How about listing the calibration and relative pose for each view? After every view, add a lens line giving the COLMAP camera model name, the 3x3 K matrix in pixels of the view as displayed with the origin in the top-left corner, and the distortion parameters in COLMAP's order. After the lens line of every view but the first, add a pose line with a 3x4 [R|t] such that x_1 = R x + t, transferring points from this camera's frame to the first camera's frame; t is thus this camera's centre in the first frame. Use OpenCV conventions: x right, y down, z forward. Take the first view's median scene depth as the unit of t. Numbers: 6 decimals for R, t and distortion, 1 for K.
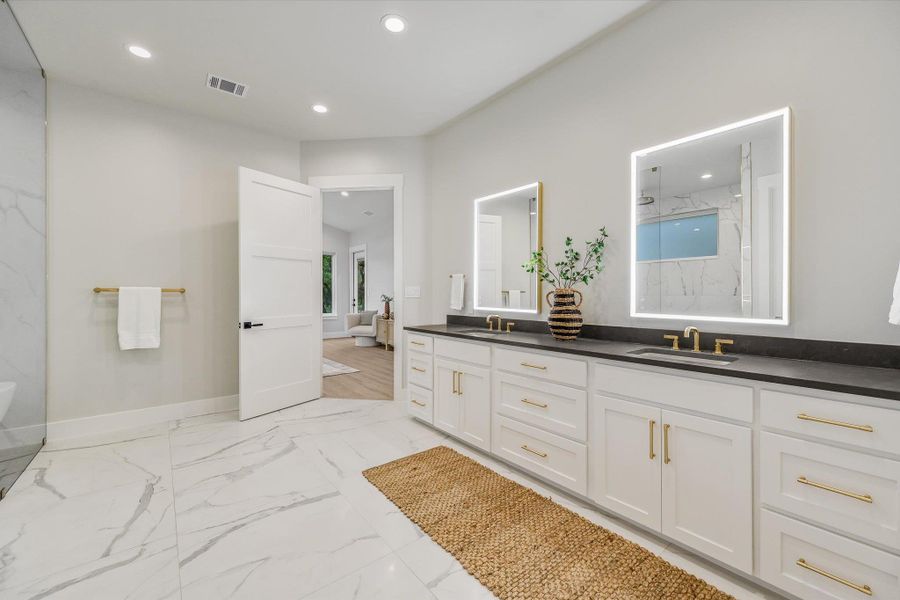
lens RADIAL K [[366.3, 0, 451.5], [0, 366.3, 297.8], [0, 0, 1]] dist [0.000824, 0.000276]
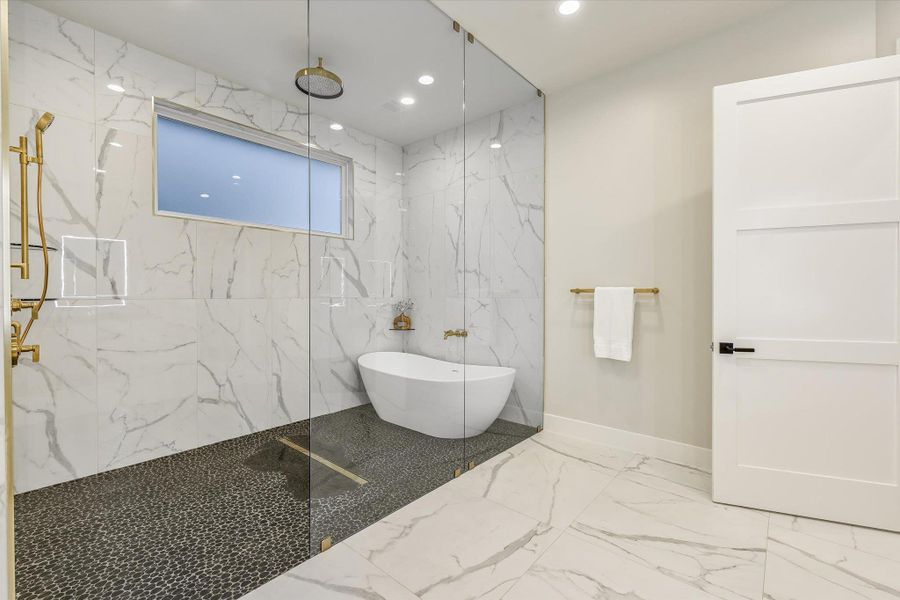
lens RADIAL K [[390.5, 0, 450.5], [0, 390.5, 298.6], [0, 0, 1]] dist [0.001194, 0.000000]
pose [[0.173142, 0.013090, -0.984810, -0.007871], [-0.008884, 0.999892, 0.011728, -0.009929], [0.984857, 0.006718, 0.173239, 0.477279]]
